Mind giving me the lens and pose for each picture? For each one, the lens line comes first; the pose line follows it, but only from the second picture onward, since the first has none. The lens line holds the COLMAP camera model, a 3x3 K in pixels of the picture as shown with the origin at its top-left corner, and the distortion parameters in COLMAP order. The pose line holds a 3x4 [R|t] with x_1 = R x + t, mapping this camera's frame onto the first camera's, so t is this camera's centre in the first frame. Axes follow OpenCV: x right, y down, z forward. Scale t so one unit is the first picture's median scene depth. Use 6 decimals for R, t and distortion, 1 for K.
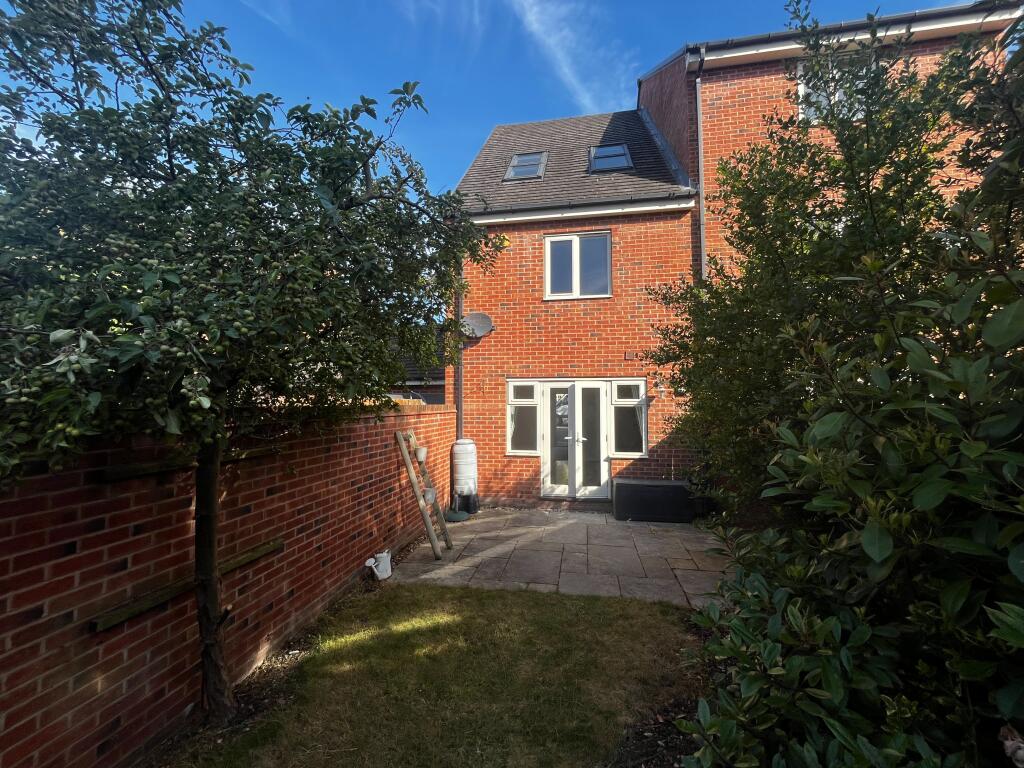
lens RADIAL K [[413.2, 0, 511.6], [0, 413.2, 381.6], [0, 0, 1]] dist [0.002909, 0.000053]
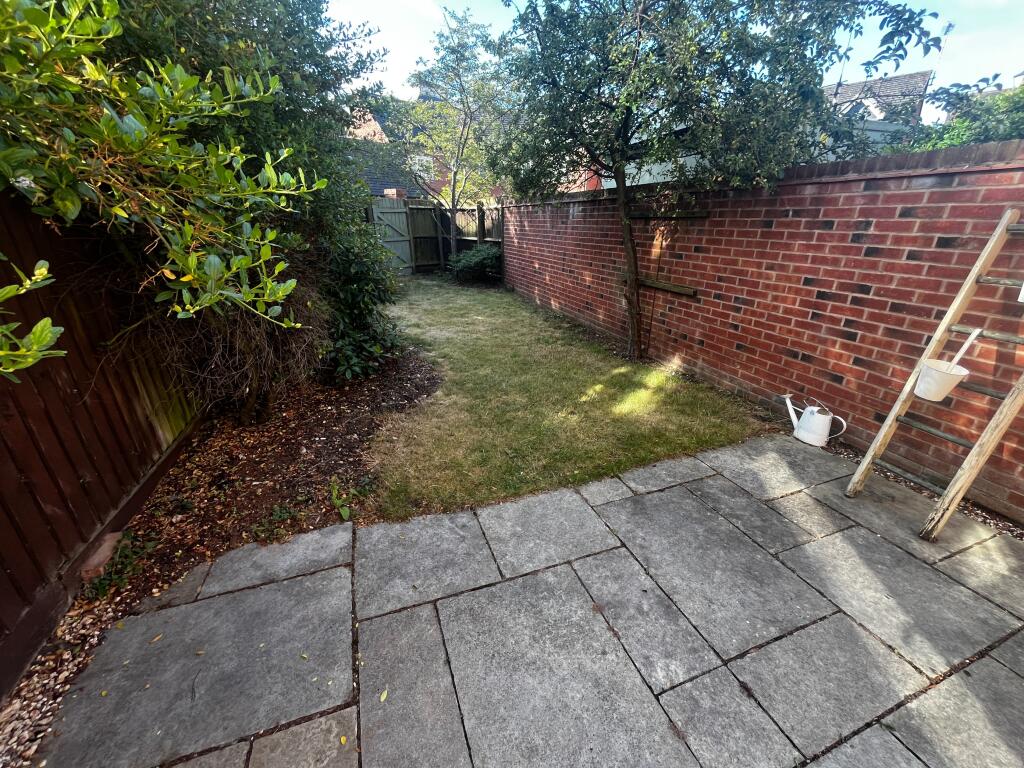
lens RADIAL K [[413.2, 0, 511.3], [0, 413.2, 383.8], [0, 0, 1]] dist [0.002909, 0.000053]
pose [[-0.864557, 0.182485, -0.468231, 0.248310], [0.022632, 0.944933, 0.326482, 0.095859], [0.502024, 0.271665, -0.821078, 0.789643]]
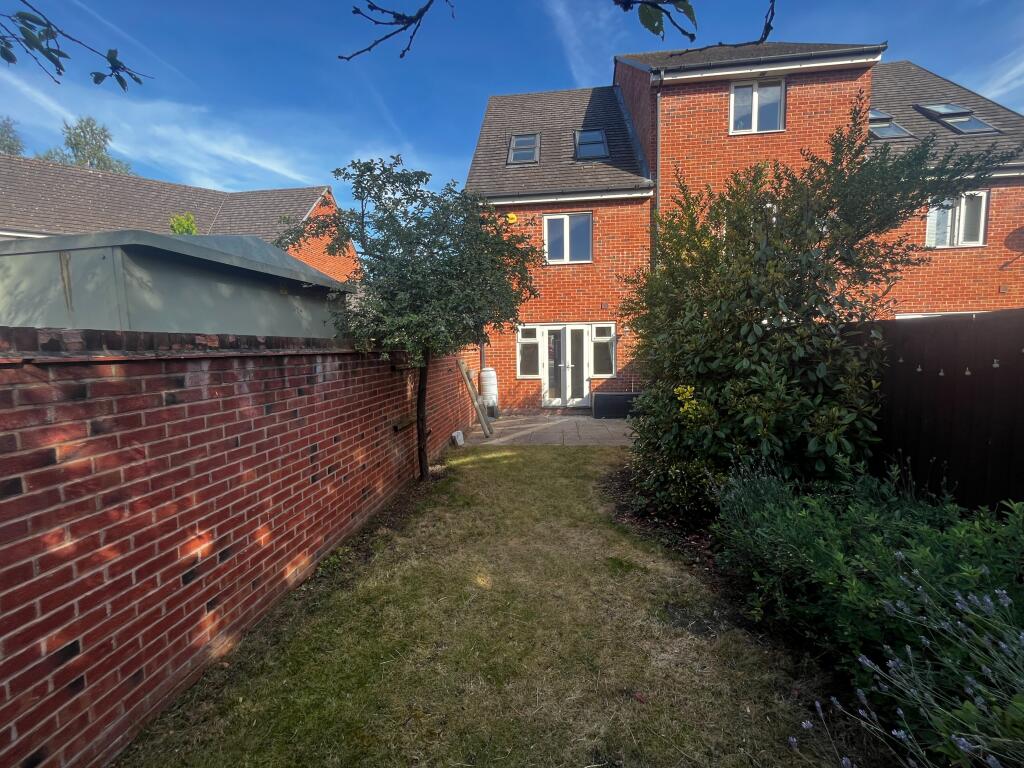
lens RADIAL K [[413.2, 0, 514.6], [0, 413.2, 378.1], [0, 0, 1]] dist [0.002909, 0.000053]
pose [[0.997171, -0.021820, 0.071935, -0.125539], [0.012414, 0.991606, 0.128697, -0.004436], [-0.074139, -0.127440, 0.989071, -0.394246]]
